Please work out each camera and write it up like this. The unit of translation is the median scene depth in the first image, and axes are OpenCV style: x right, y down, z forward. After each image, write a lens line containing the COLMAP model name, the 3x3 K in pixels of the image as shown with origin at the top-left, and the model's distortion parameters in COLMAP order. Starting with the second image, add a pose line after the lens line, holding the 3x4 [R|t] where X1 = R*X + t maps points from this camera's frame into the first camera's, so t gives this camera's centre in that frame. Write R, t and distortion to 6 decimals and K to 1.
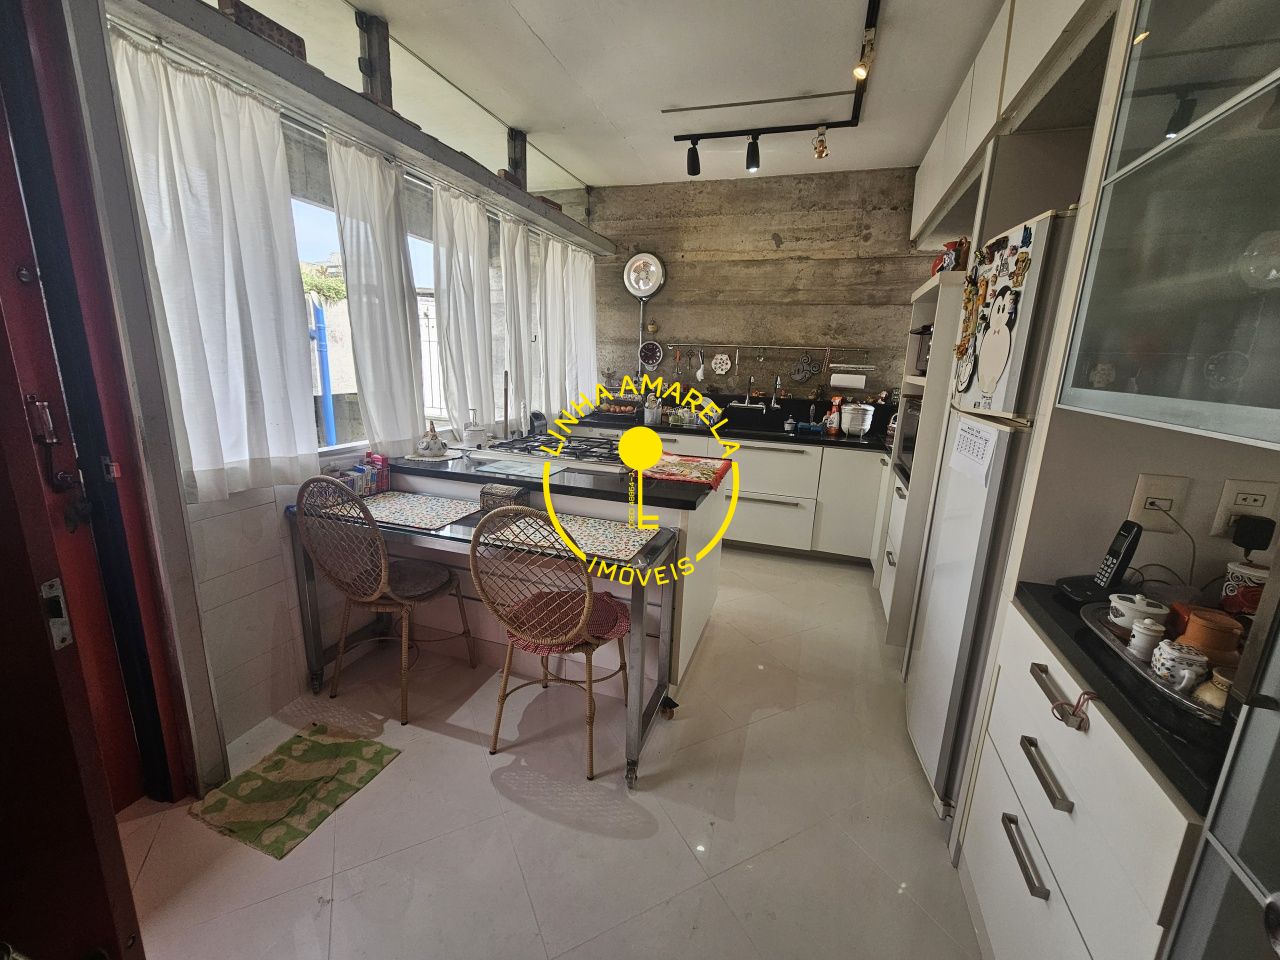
lens RADIAL K [[525.7, 0, 642.0], [0, 525.7, 481.8], [0, 0, 1]] dist [0.002020, -0.001393]
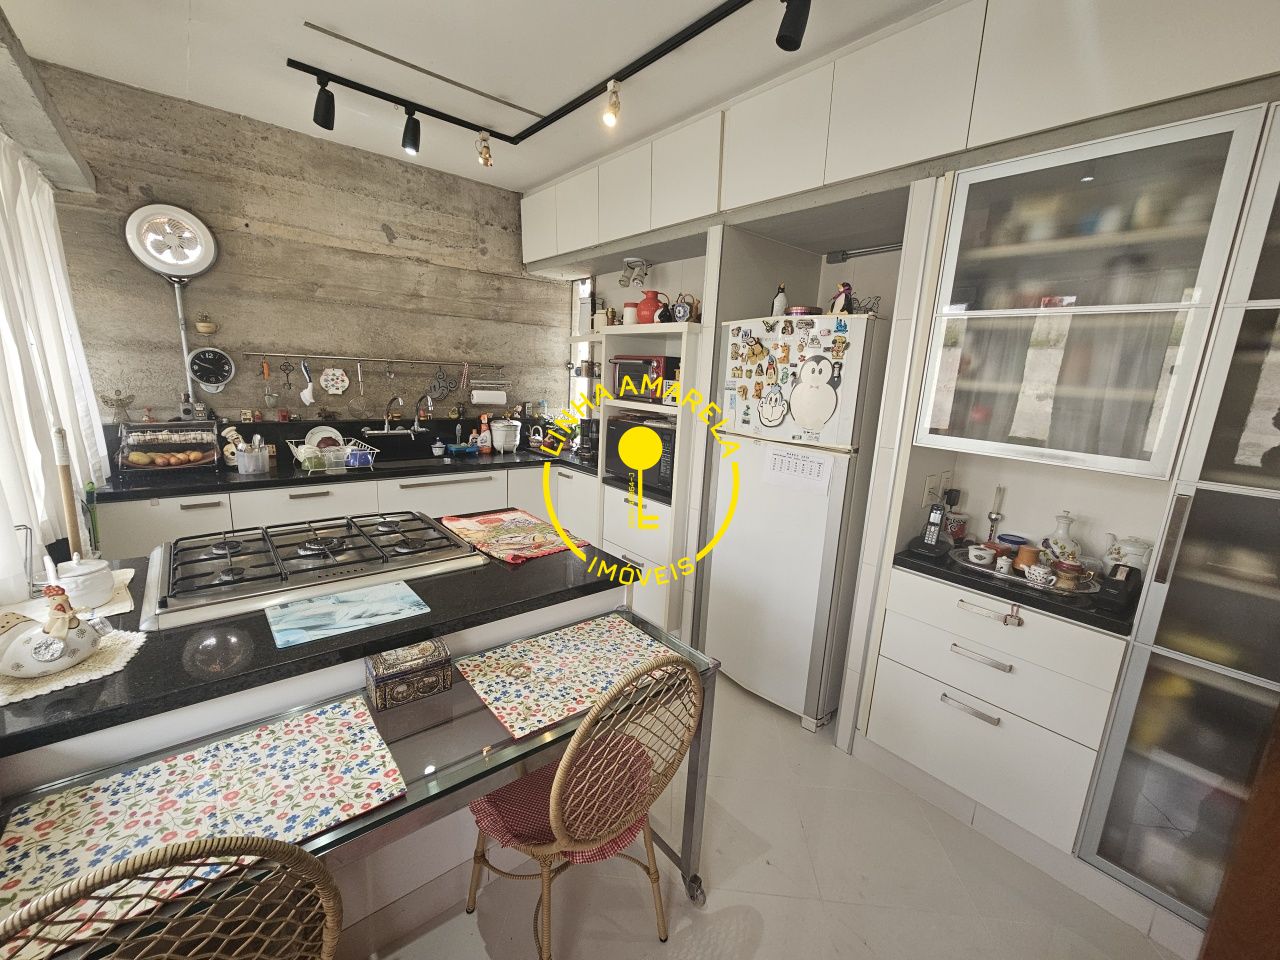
lens RADIAL K [[525.7, 0, 642.0], [0, 525.7, 481.7], [0, 0, 1]] dist [0.002020, -0.001393]
pose [[0.528242, -0.184660, 0.828771, -0.295131], [0.163745, 0.979898, 0.113966, -0.101994], [-0.833156, 0.075505, 0.547860, 0.236832]]
